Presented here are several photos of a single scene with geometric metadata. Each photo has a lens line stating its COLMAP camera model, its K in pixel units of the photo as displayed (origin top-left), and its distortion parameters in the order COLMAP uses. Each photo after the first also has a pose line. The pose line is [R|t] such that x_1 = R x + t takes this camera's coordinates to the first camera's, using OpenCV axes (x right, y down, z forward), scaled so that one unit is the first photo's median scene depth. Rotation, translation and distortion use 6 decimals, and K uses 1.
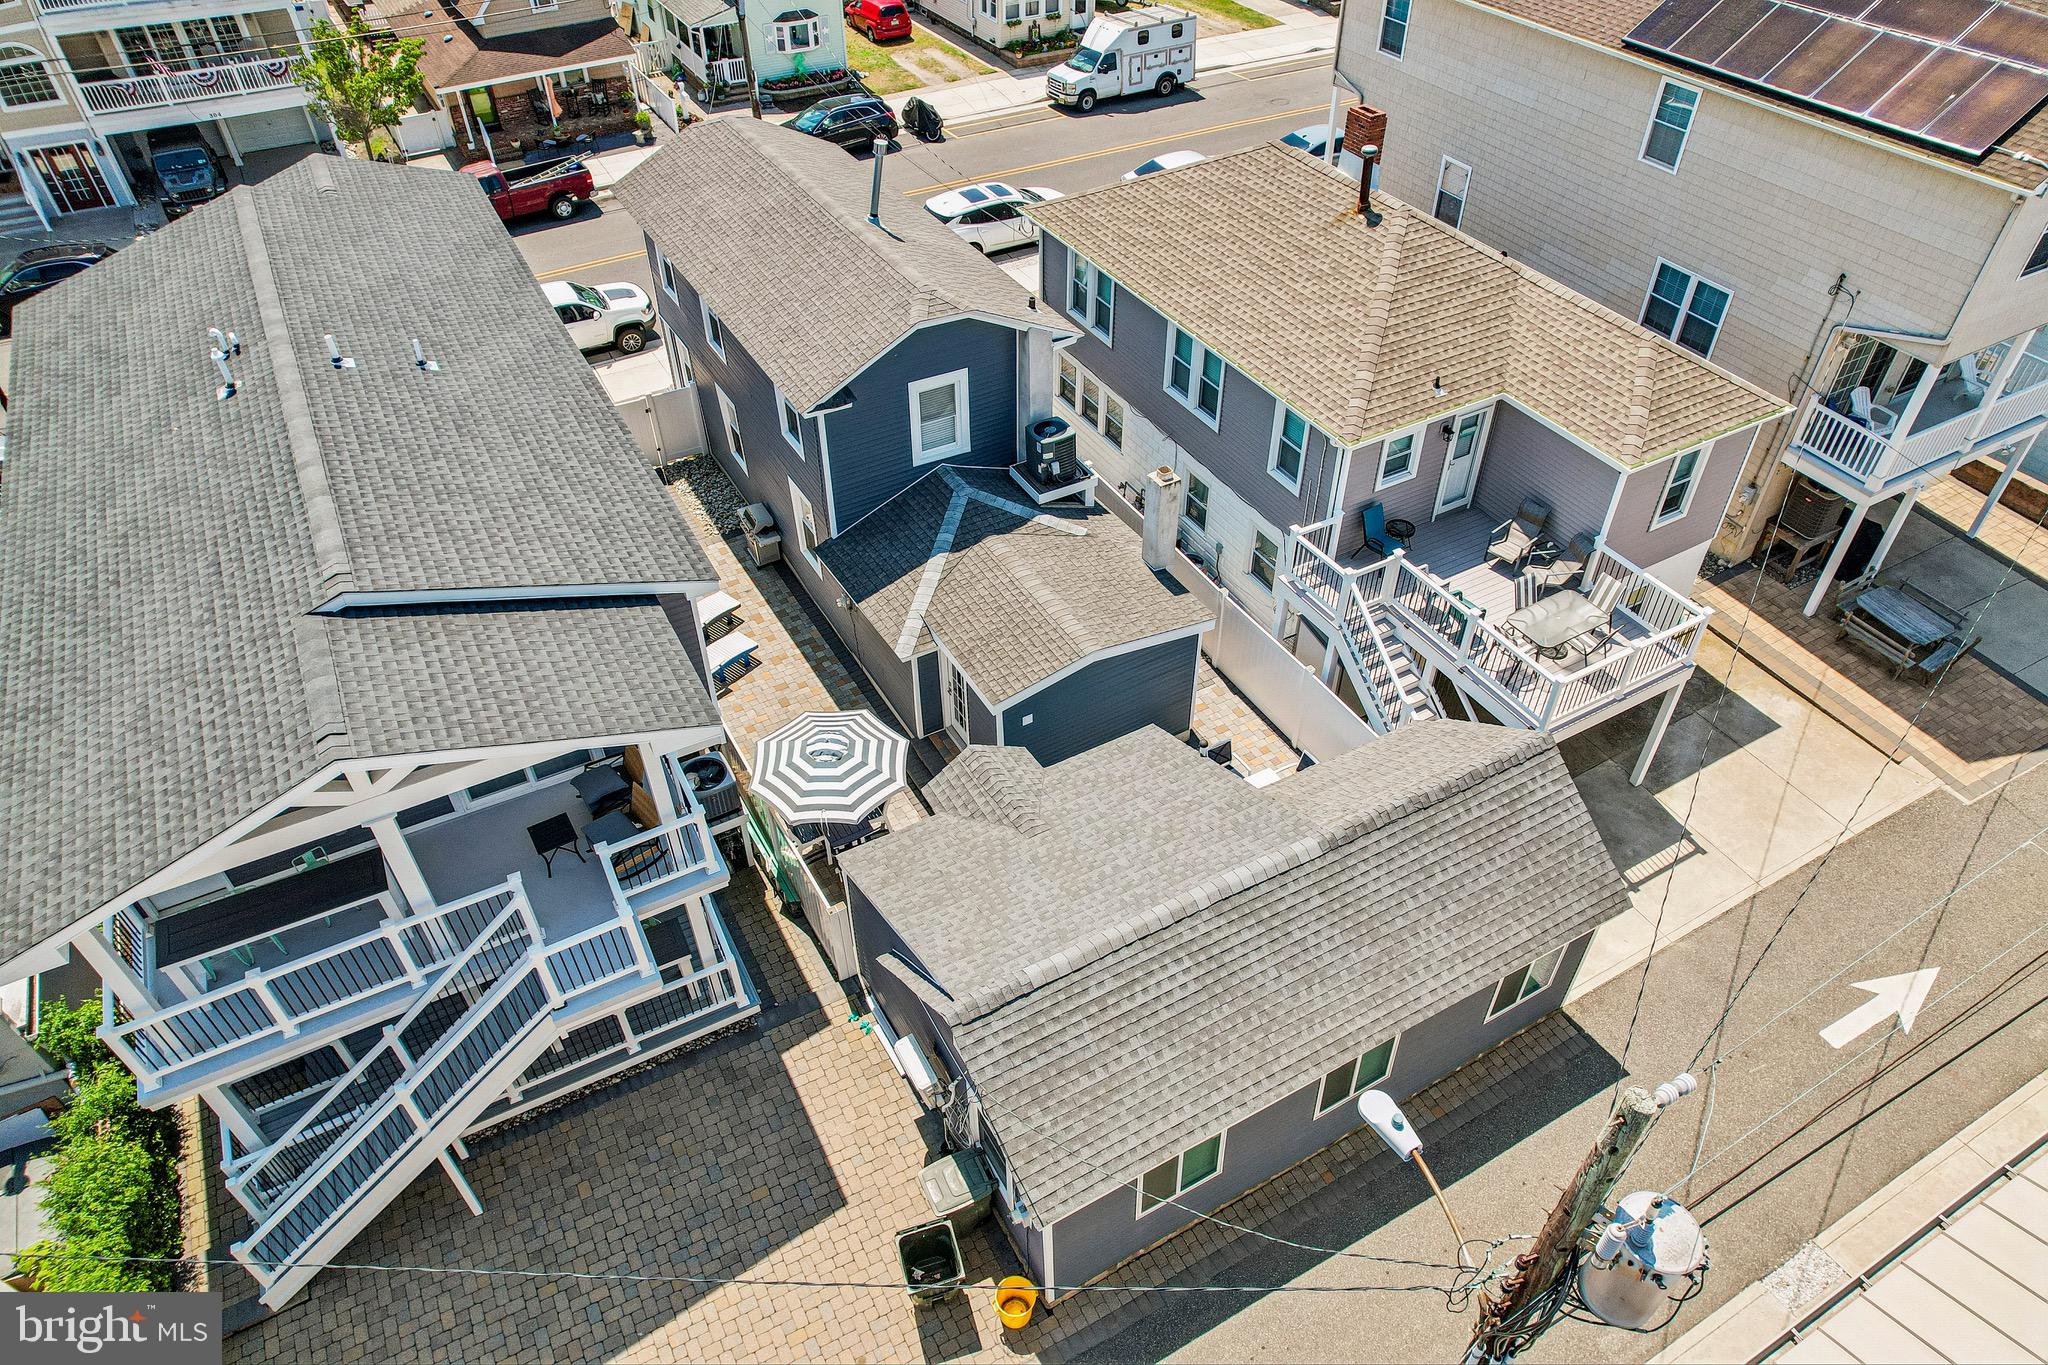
lens RADIAL K [[1309.3, 0, 1028.0], [0, 1309.3, 680.5], [0, 0, 1]] dist [-0.085578, 0.076778]
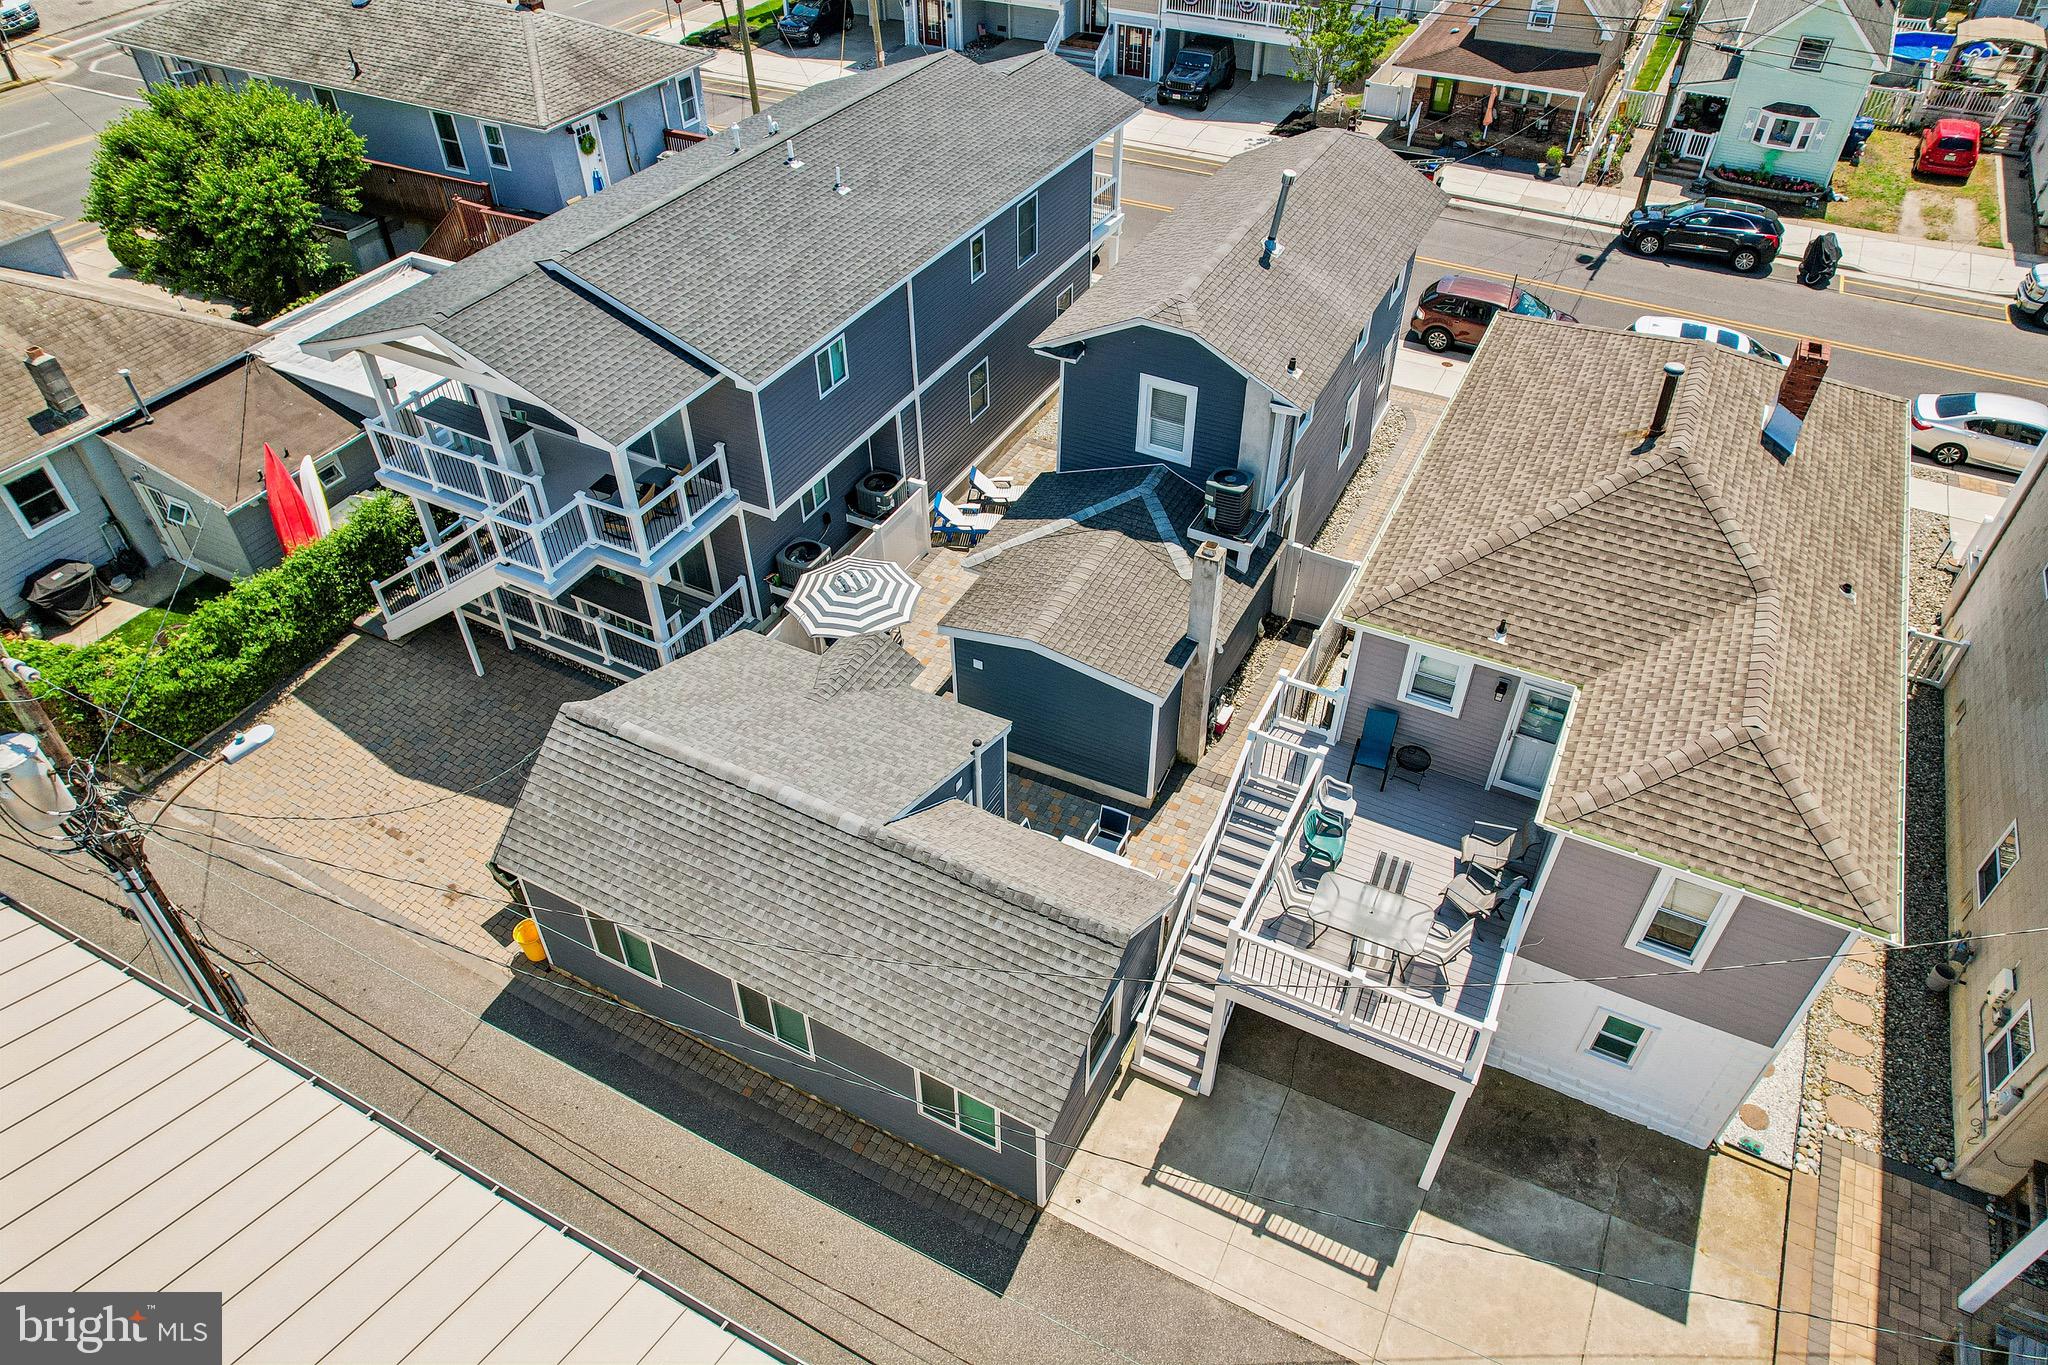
lens RADIAL K [[1309.3, 0, 1028.0], [0, 1309.3, 680.5], [0, 0, 1]] dist [-0.085578, 0.076778]
pose [[0.554702, 0.557097, -0.618020, 0.607377], [-0.560010, 0.799320, 0.217889, -0.190112], [0.615381, 0.225234, 0.755365, 0.172093]]
